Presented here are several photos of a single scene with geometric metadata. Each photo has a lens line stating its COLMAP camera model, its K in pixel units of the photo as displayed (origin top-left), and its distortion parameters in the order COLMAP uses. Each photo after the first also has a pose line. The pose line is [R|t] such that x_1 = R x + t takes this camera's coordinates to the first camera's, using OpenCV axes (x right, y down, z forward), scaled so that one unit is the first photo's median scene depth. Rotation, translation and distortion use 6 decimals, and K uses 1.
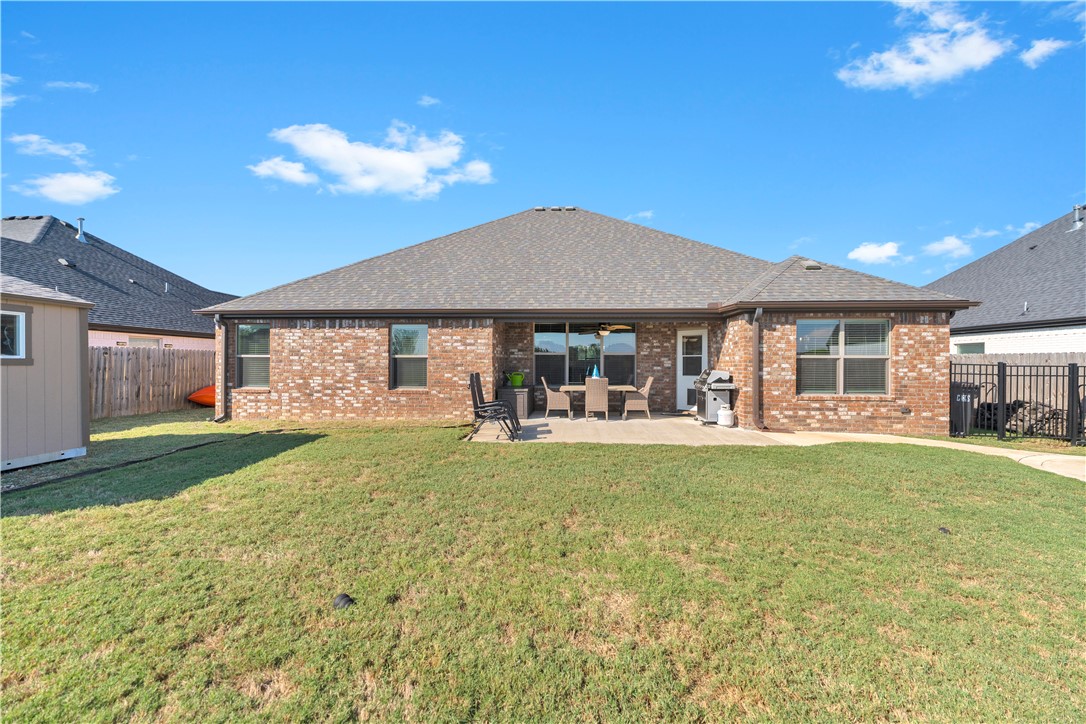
lens RADIAL K [[442.6, 0, 539.7], [0, 442.6, 364.2], [0, 0, 1]] dist [0.003484, 0.000098]
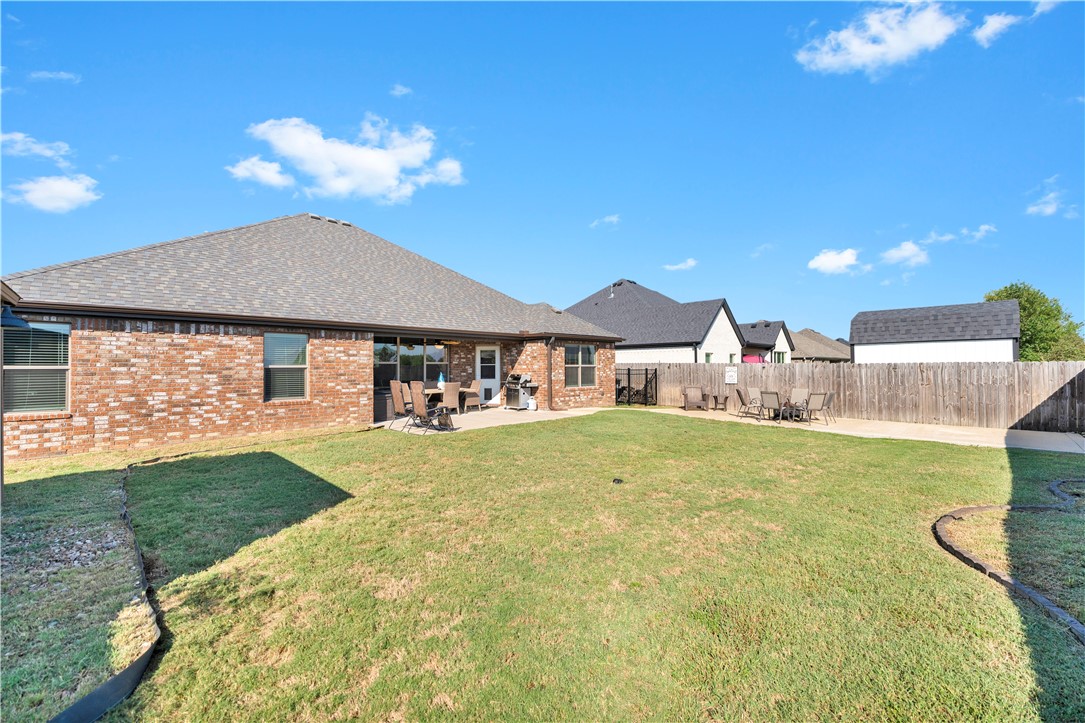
lens RADIAL K [[441.5, 0, 540.9], [0, 441.5, 358.2], [0, 0, 1]] dist [0.012444, 0.000002]
pose [[0.672505, 0.008311, 0.740046, -0.642357], [0.009722, 0.999751, -0.020062, -0.011084], [-0.740029, 0.020686, 0.672257, -0.068523]]
